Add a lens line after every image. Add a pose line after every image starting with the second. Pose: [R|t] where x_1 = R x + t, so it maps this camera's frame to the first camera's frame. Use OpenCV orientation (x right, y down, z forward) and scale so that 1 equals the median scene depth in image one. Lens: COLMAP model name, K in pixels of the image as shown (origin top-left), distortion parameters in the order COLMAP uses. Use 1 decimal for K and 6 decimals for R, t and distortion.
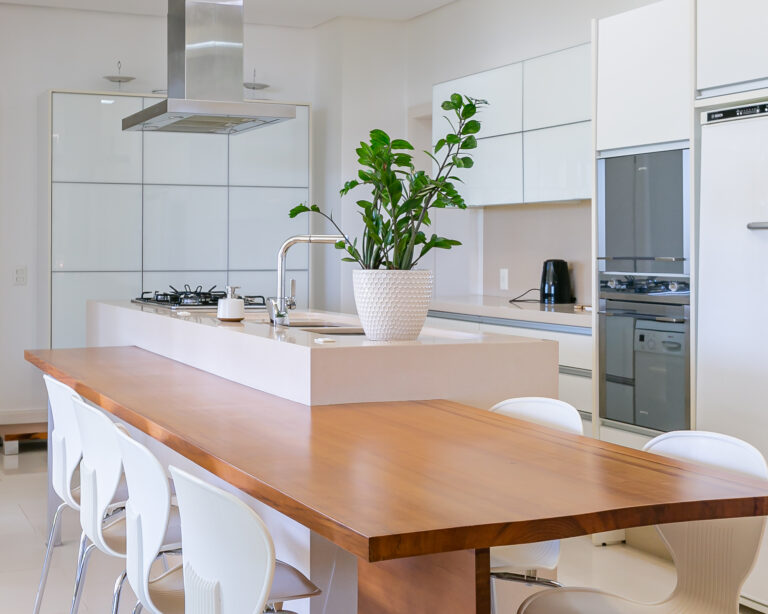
lens RADIAL K [[1198.1, 0, 328.6], [0, 1198.1, 282.4], [0, 0, 1]] dist [-0.037635, 0.021221]
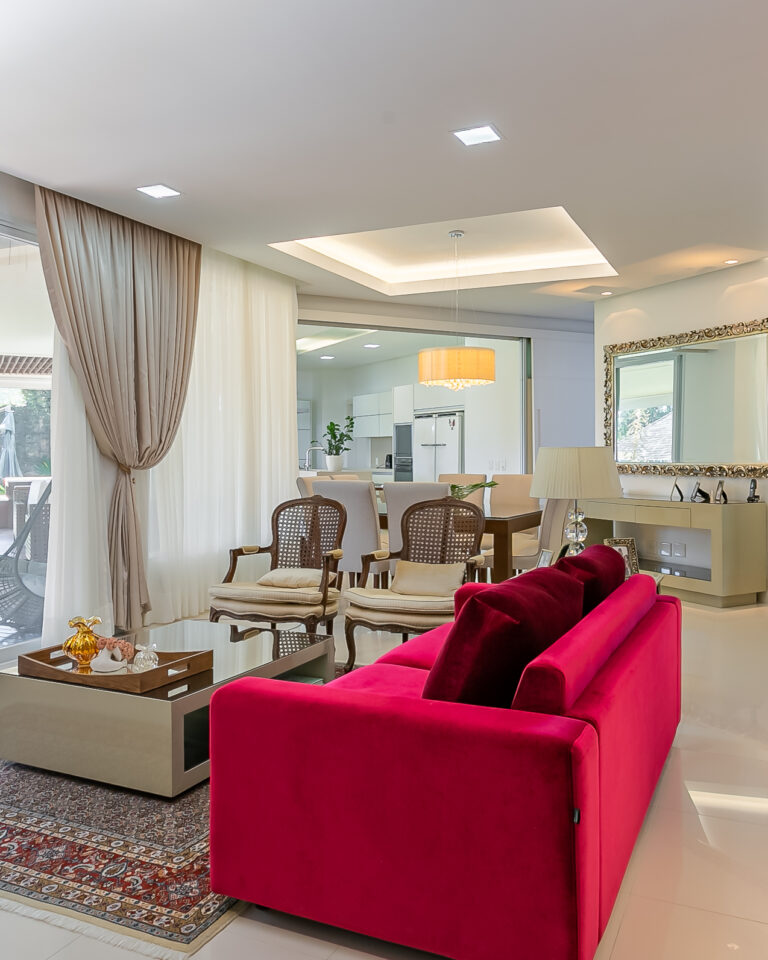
lens RADIAL K [[821.4, 0, 383.2], [0, 821.4, 458.6], [0, 0, 1]] dist [-0.006391, 0.016137]
pose [[0.996175, -0.009022, 0.086917, -0.029379], [0.011007, 0.999689, -0.022389, 0.065105], [-0.086688, 0.023260, 0.995964, -1.864223]]
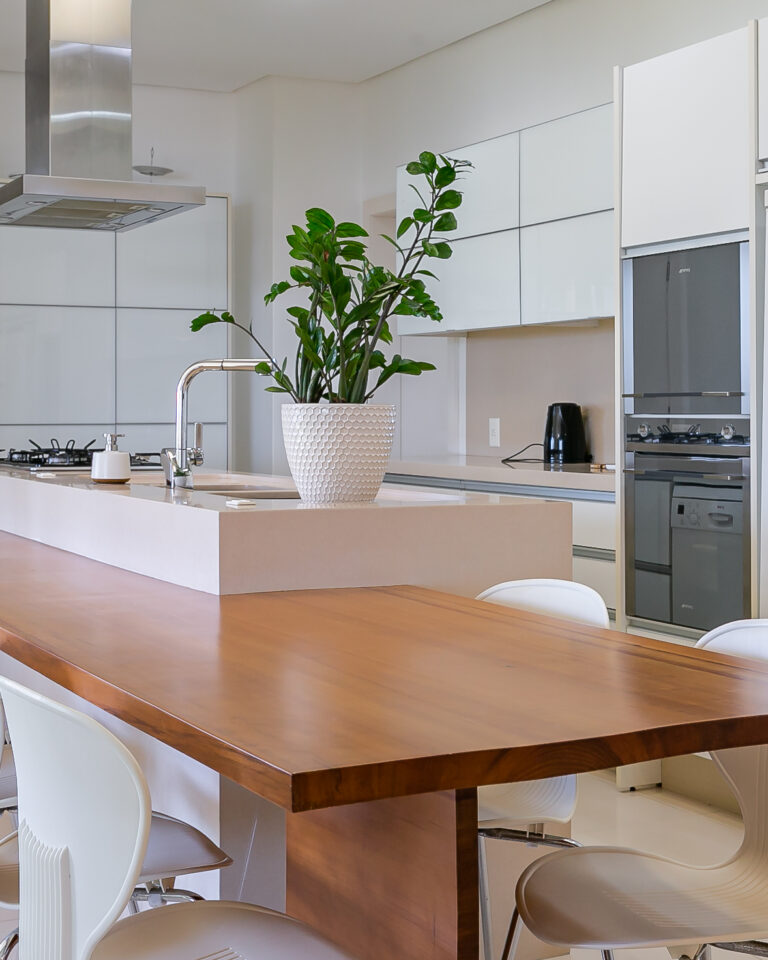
lens RADIAL K [[1592.4, 0, 384.0], [0, 1592.4, 480.0], [0, 0, 1]] dist [-0.036104, -0.106757]
pose [[0.997057, -0.005264, 0.076483, 0.008106], [0.003970, 0.999847, 0.017062, 0.017364], [-0.076561, -0.016708, 0.996925, 0.061619]]
